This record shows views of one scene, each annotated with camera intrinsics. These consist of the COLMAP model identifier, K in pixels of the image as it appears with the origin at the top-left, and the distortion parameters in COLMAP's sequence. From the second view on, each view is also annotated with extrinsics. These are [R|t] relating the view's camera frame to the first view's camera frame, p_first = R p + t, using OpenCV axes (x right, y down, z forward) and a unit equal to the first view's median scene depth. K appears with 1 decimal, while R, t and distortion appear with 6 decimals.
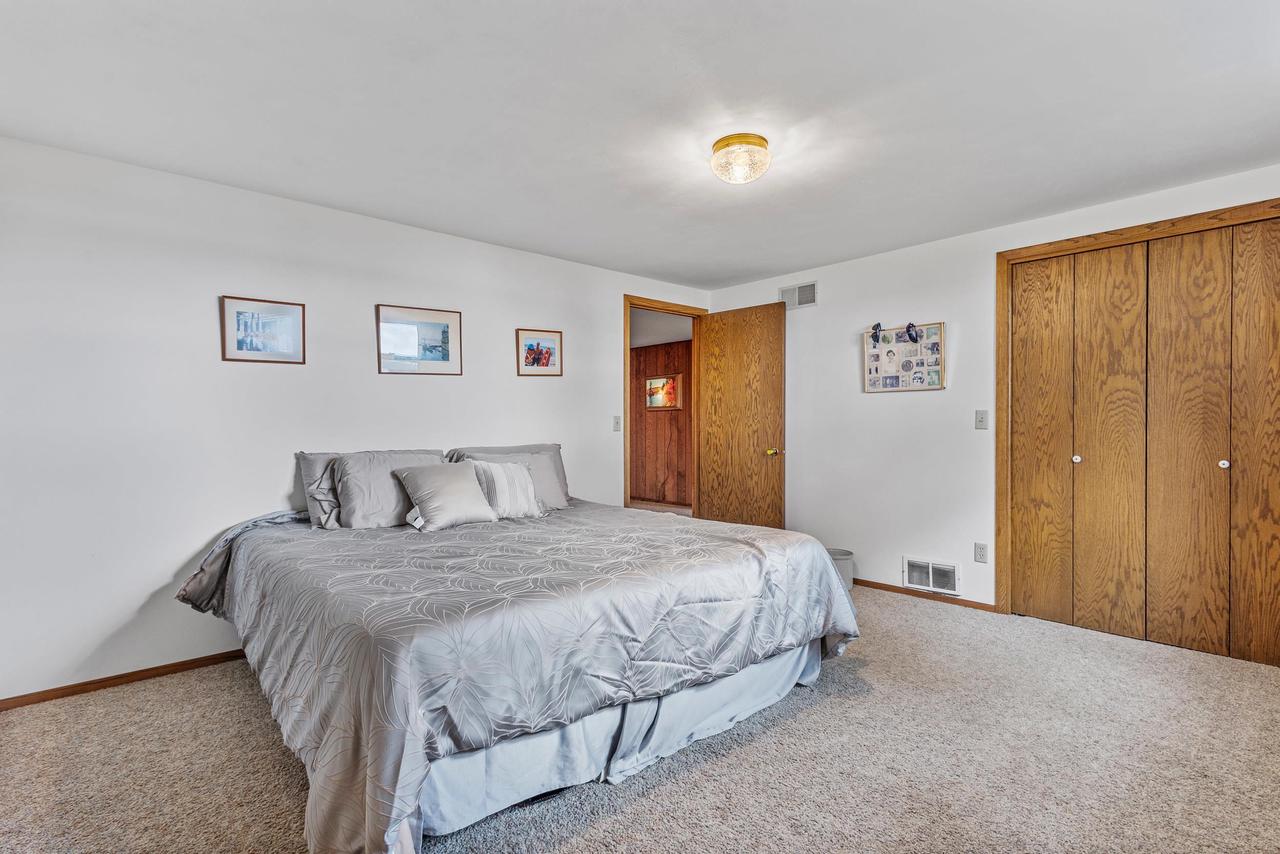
lens RADIAL K [[597.7, 0, 638.2], [0, 597.7, 424.5], [0, 0, 1]] dist [0.011836, -0.002867]
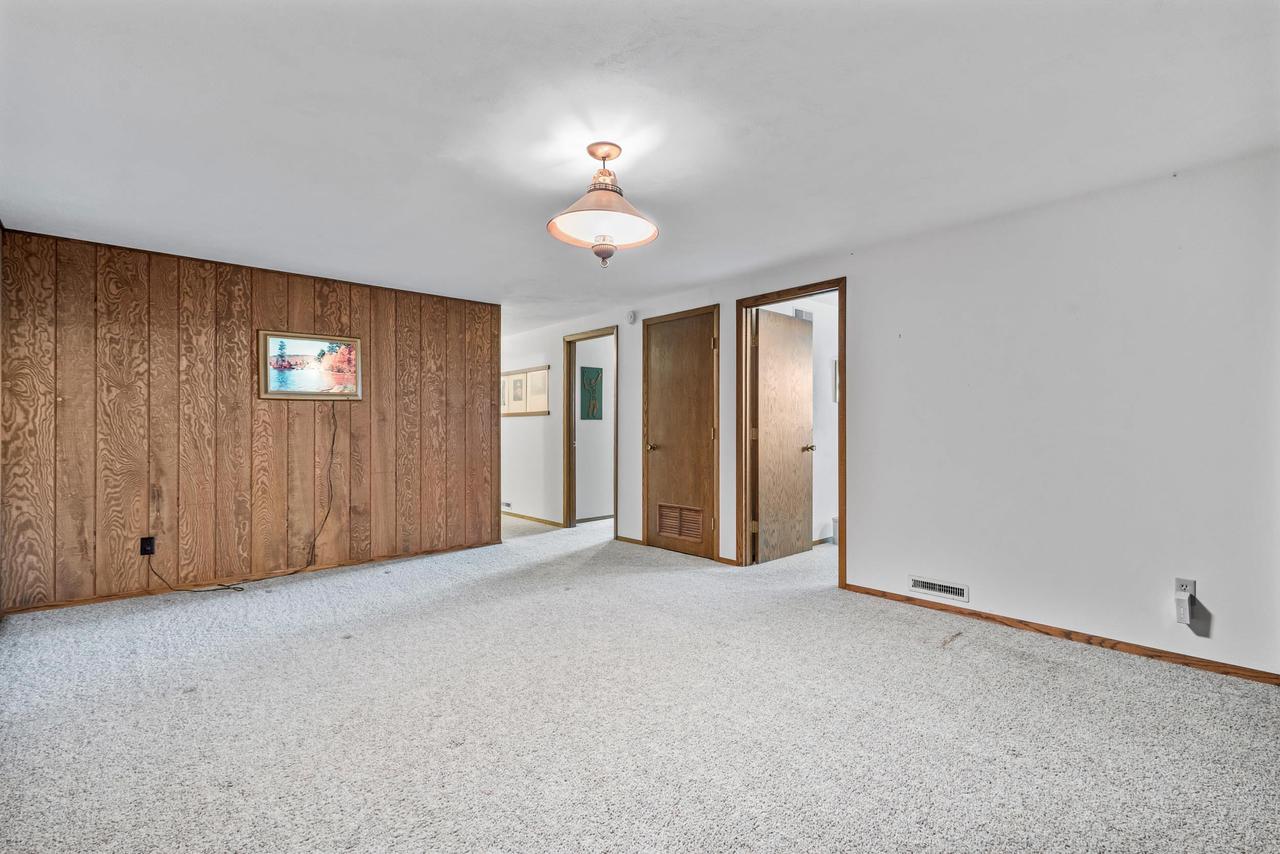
lens RADIAL K [[597.7, 0, 639.2], [0, 597.7, 427.7], [0, 0, 1]] dist [0.011836, -0.002867]
pose [[0.011106, 0.003510, 0.999932, -0.501922], [0.004409, 0.999984, -0.003559, 0.005093], [-0.999929, 0.004448, 0.011090, 0.703373]]
